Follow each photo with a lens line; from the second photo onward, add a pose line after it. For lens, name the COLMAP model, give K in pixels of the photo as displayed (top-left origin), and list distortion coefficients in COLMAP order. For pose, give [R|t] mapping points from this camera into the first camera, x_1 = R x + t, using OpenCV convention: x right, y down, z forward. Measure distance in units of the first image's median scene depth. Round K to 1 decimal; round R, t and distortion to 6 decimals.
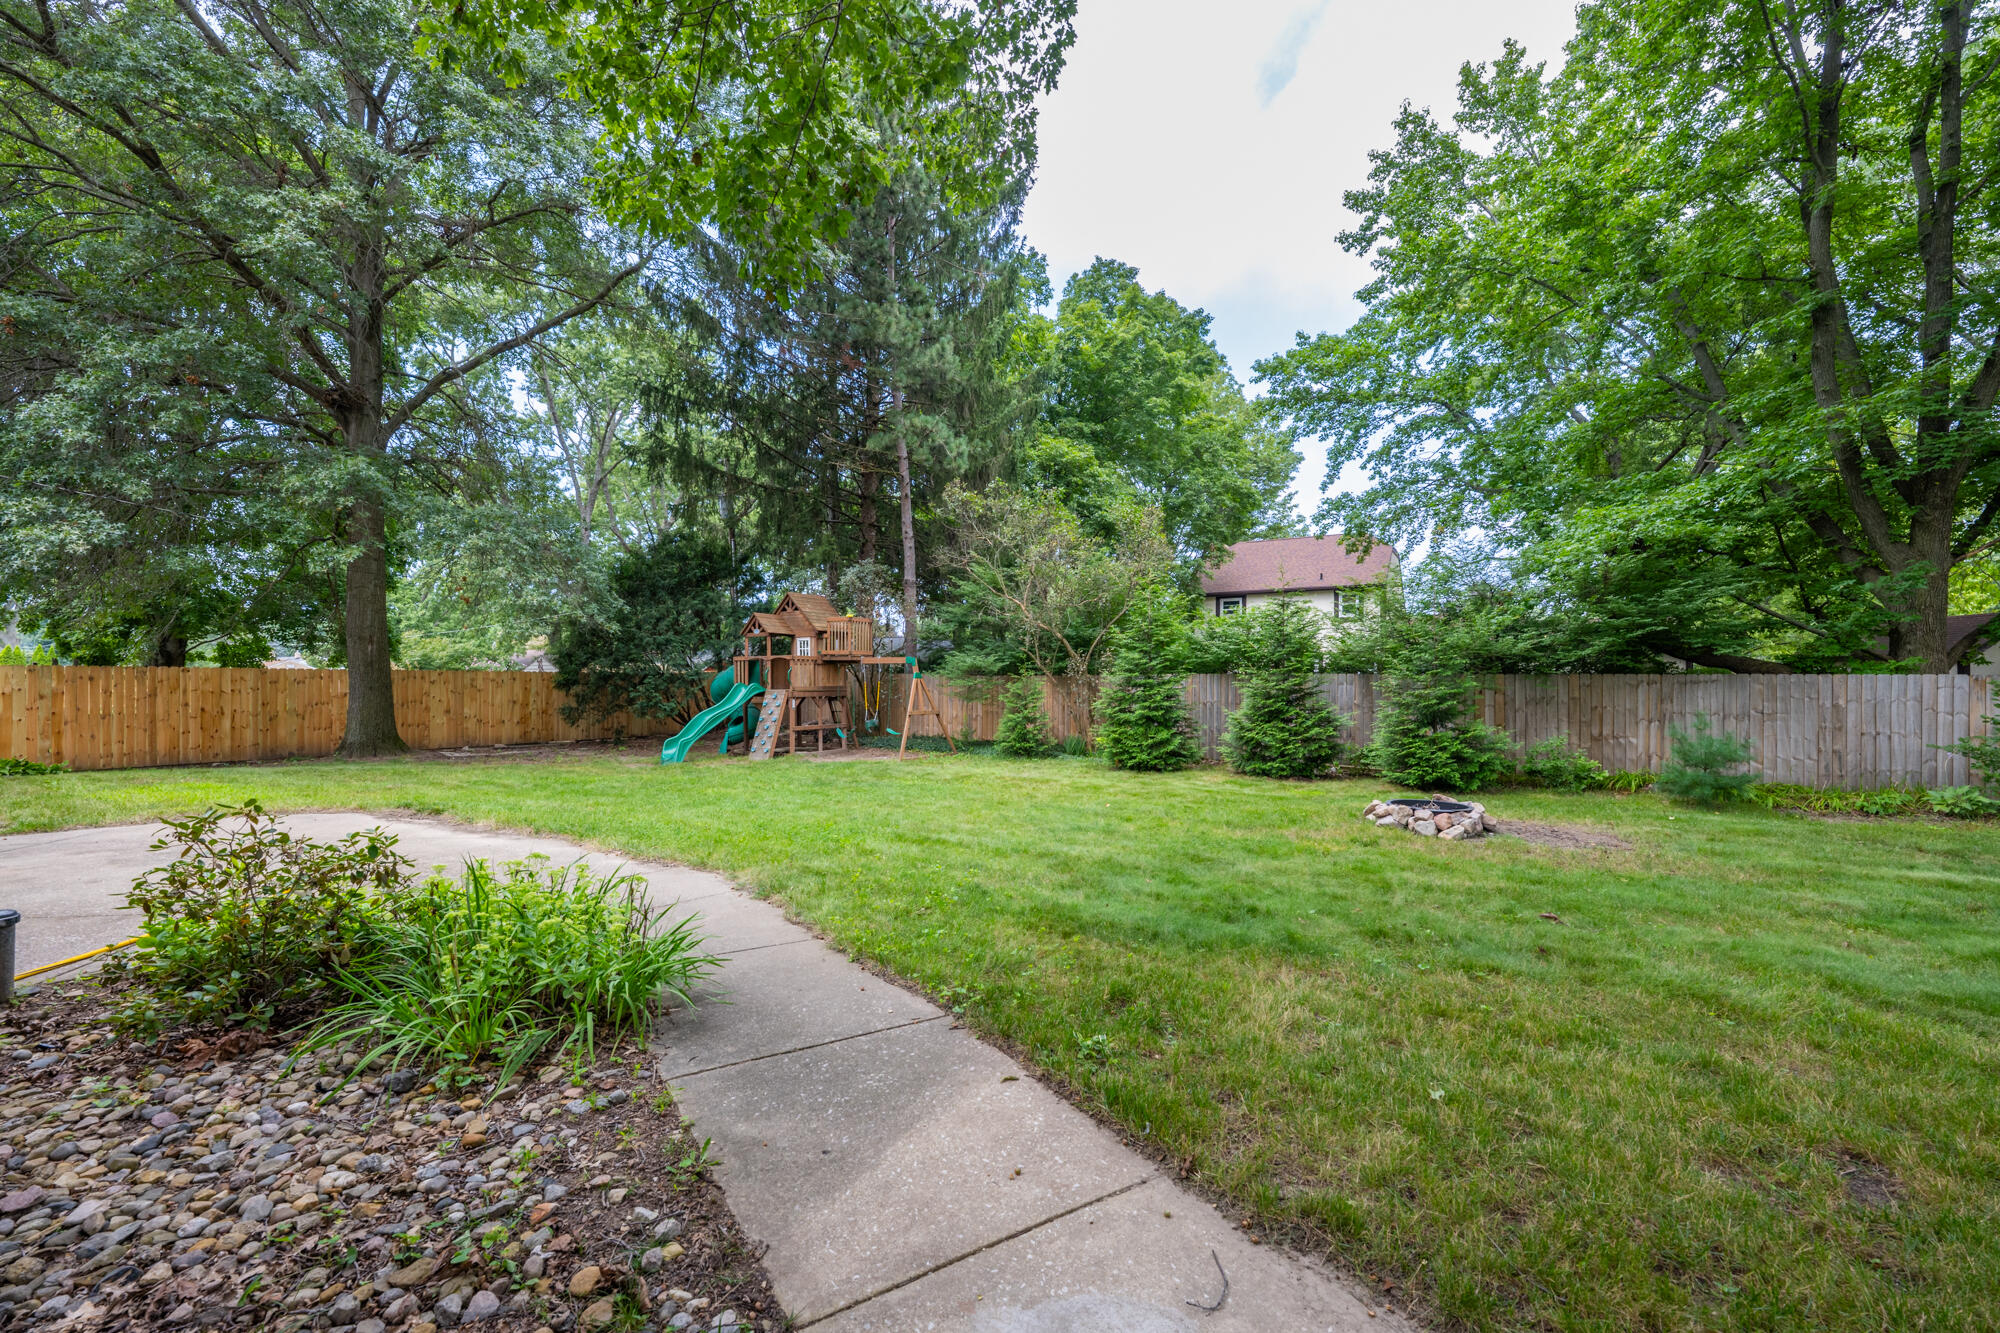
lens RADIAL K [[798.0, 0, 987.6], [0, 798.0, 680.8], [0, 0, 1]] dist [-0.001735, -0.000231]
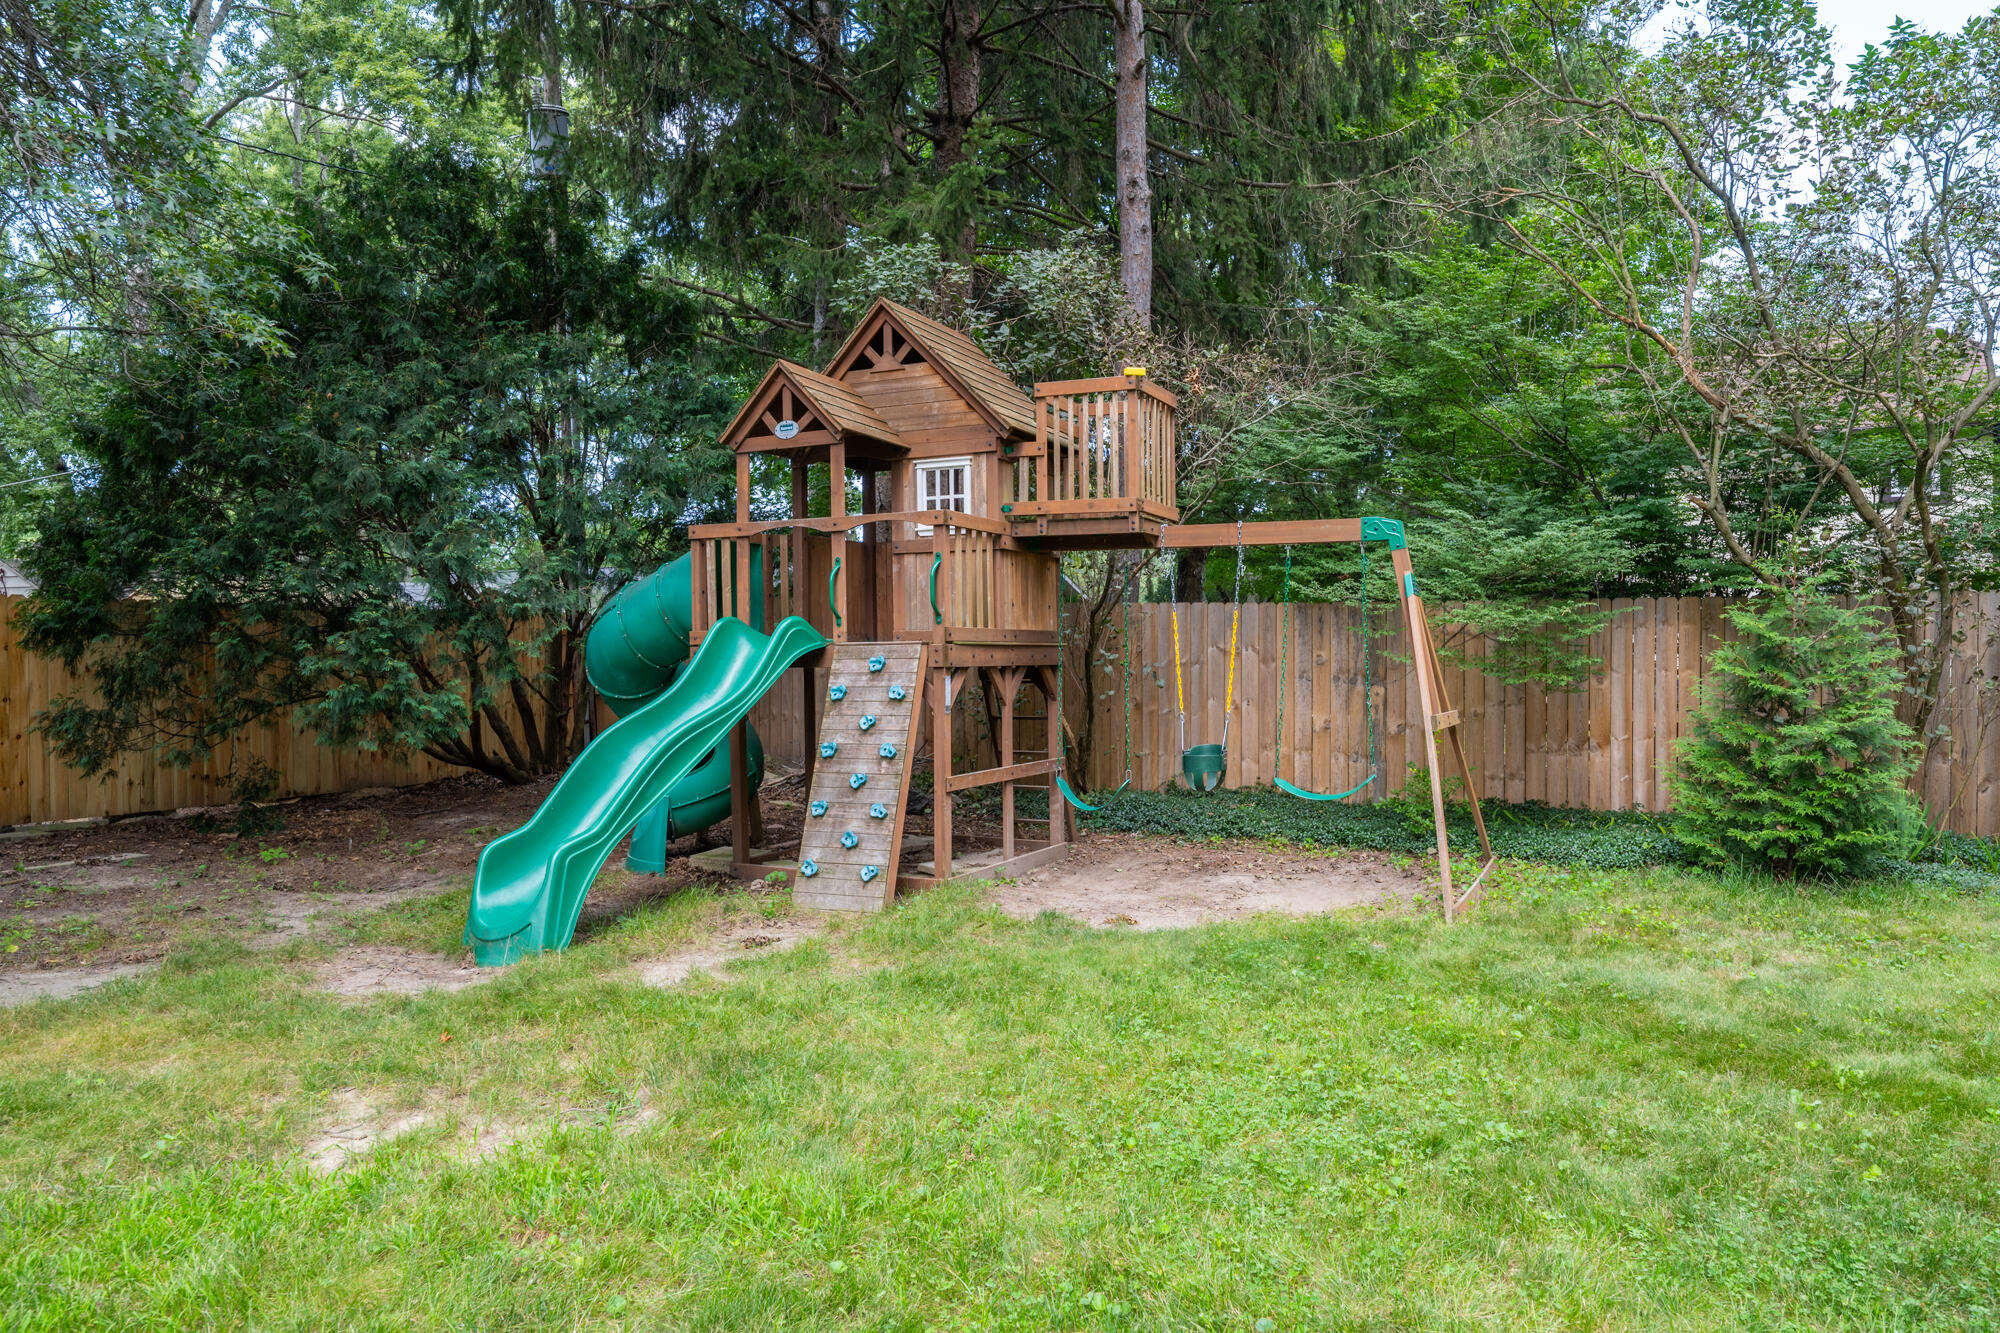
lens RADIAL K [[1429.9, 0, 1000.0], [0, 1429.9, 666.5], [0, 0, 1]] dist [0.004640, 0.002007]
pose [[0.997470, -0.007076, 0.070742, -0.249369], [0.006124, 0.999888, 0.013659, 0.012925], [-0.070831, -0.013191, 0.997401, 0.502280]]
